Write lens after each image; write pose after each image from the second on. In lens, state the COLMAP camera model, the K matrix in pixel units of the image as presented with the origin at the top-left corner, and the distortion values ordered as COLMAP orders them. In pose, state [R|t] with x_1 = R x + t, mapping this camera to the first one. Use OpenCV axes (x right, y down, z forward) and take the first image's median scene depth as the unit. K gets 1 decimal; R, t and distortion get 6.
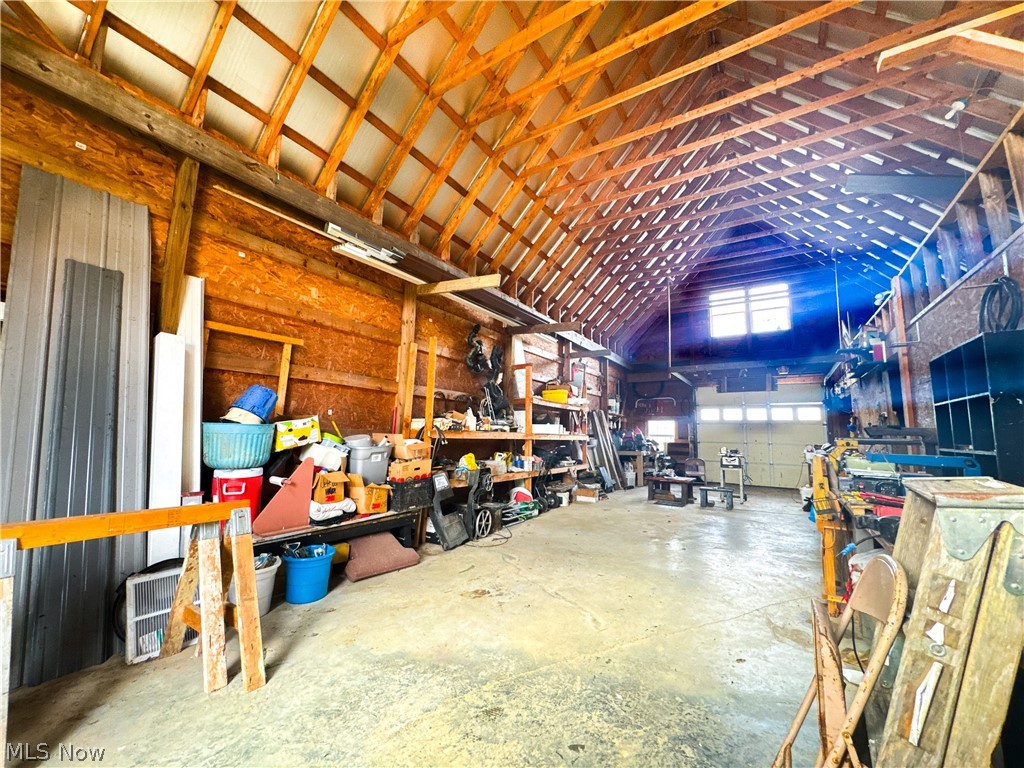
lens RADIAL K [[408.0, 0, 501.1], [0, 408.0, 380.3], [0, 0, 1]] dist [-0.010388, 0.000609]
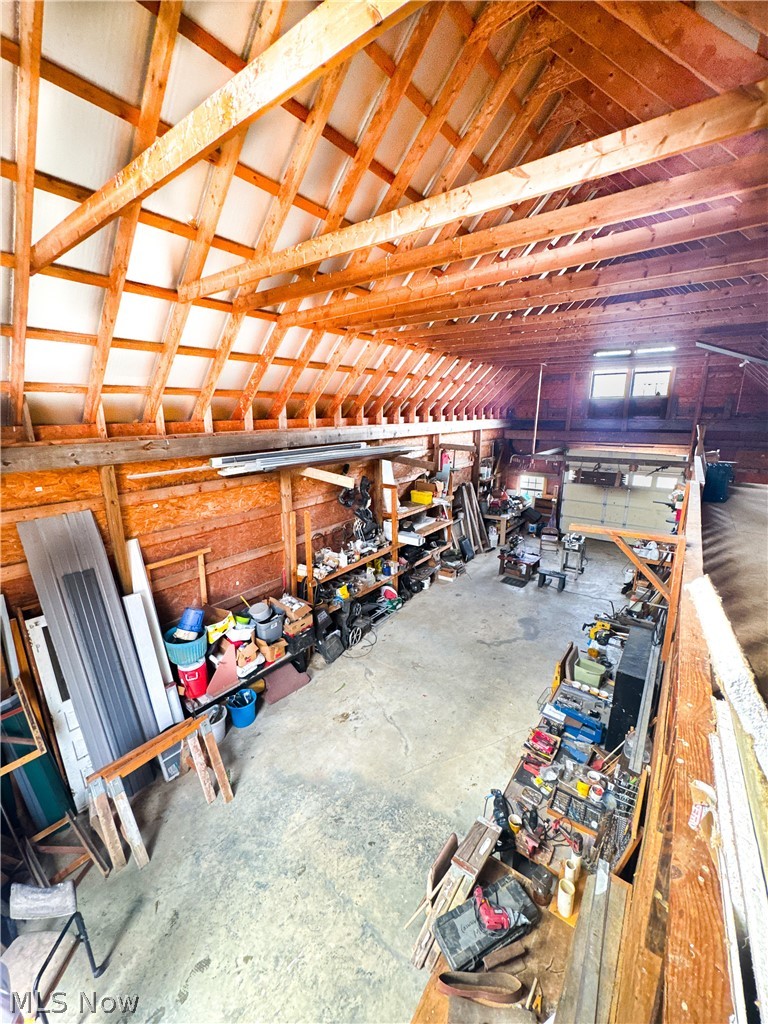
lens RADIAL K [[408.0, 0, 370.3], [0, 408.0, 507.7], [0, 0, 1]] dist [-0.010388, 0.000609]
pose [[0.996349, -0.021438, -0.082633, 0.137954], [0.049177, 0.935352, 0.350283, -0.566762], [0.069781, -0.353068, 0.932992, -0.160318]]
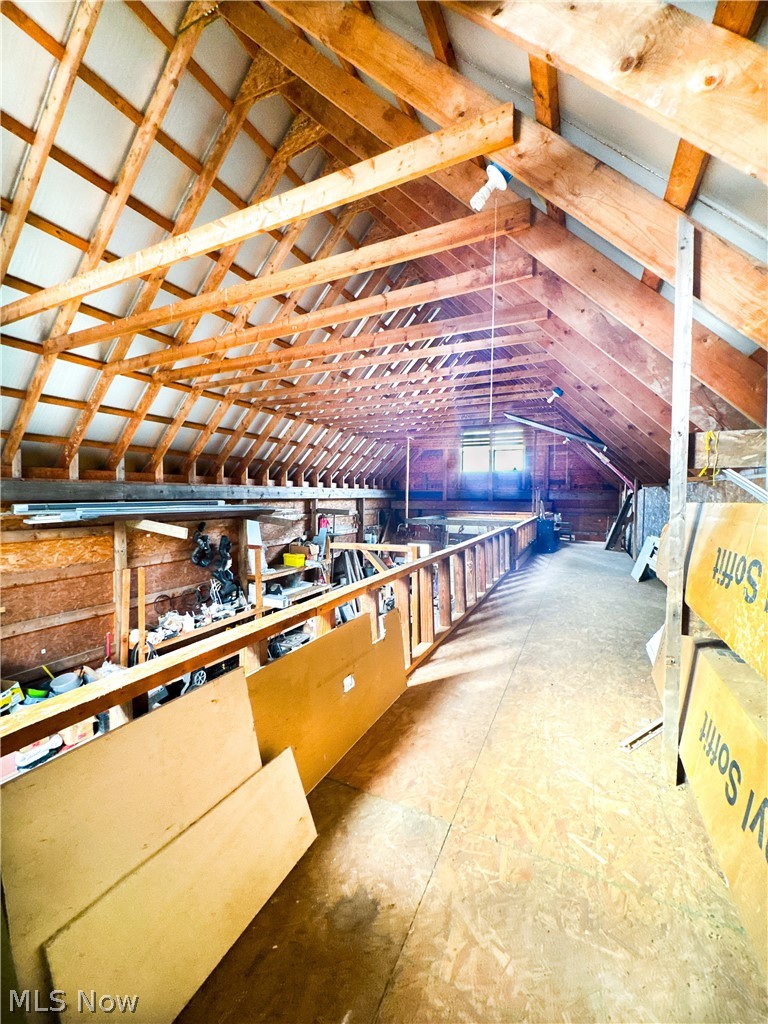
lens RADIAL K [[408.0, 0, 376.6], [0, 408.0, 505.3], [0, 0, 1]] dist [-0.010388, 0.000609]
pose [[0.993174, -0.030902, 0.112472, 0.392785], [0.013320, 0.988006, 0.153842, -0.467327], [-0.115877, -0.151294, 0.981673, -0.200249]]
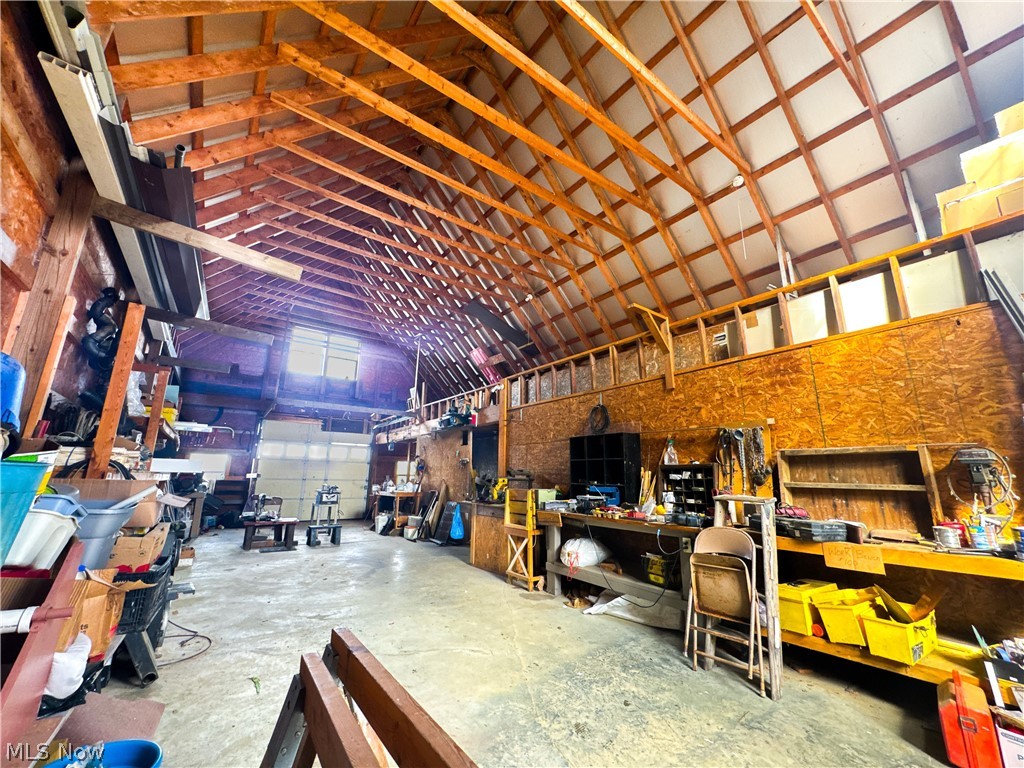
lens RADIAL K [[408.0, 0, 505.7], [0, 408.0, 372.8], [0, 0, 1]] dist [-0.010388, 0.000609]
pose [[0.364463, 0.218724, 0.905167, -0.486820], [-0.128758, 0.974525, -0.183639, 0.029656], [-0.922273, -0.049618, 0.383341, 0.312651]]
